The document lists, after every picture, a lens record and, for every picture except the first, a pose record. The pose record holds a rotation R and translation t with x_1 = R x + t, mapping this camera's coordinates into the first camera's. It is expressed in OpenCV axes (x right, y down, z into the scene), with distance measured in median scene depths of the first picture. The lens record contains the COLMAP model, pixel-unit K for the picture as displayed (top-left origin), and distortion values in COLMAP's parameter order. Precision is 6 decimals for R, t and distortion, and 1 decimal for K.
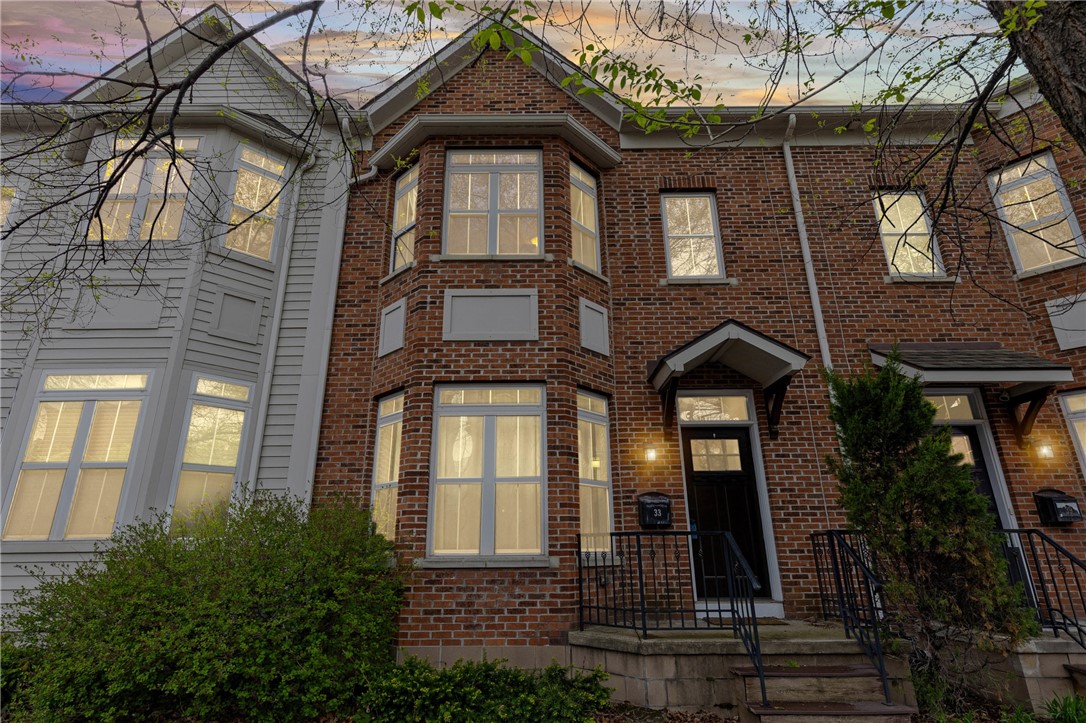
lens RADIAL K [[502.6, 0, 535.4], [0, 502.6, 361.2], [0, 0, 1]] dist [0.007481, 0.000525]
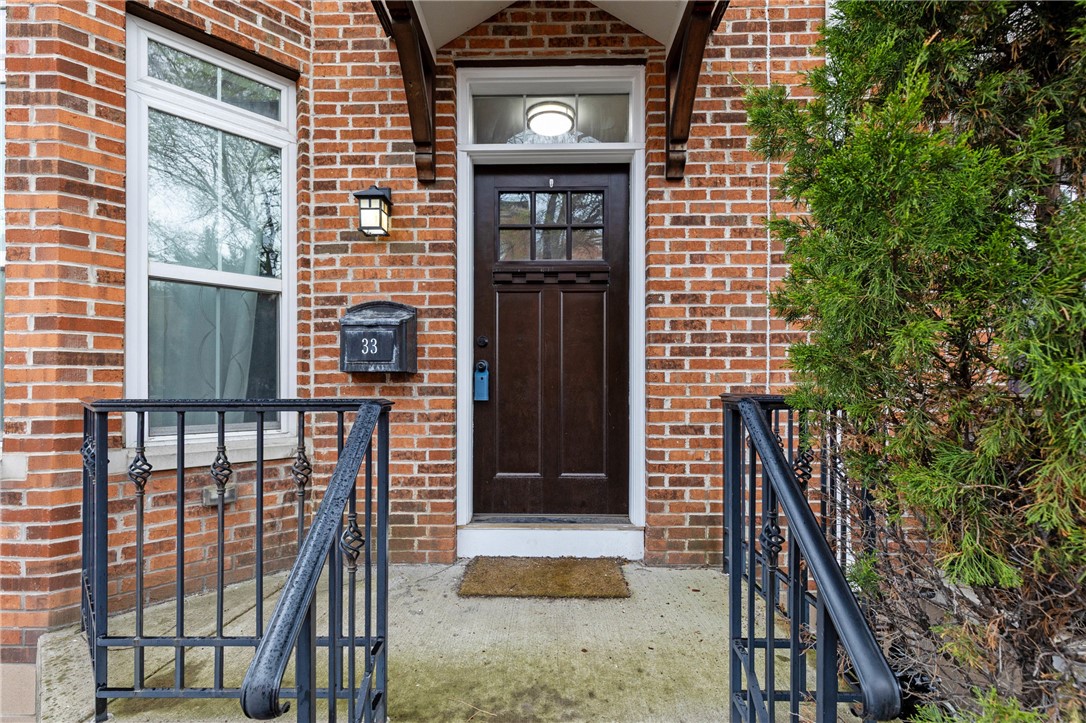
lens RADIAL K [[502.6, 0, 535.4], [0, 502.6, 361.2], [0, 0, 1]] dist [0.007481, 0.000525]
pose [[0.999981, 0.005709, 0.002266, 0.368929], [-0.006126, 0.954014, 0.299698, 0.178399], [-0.000451, -0.299706, 0.954031, 0.570223]]
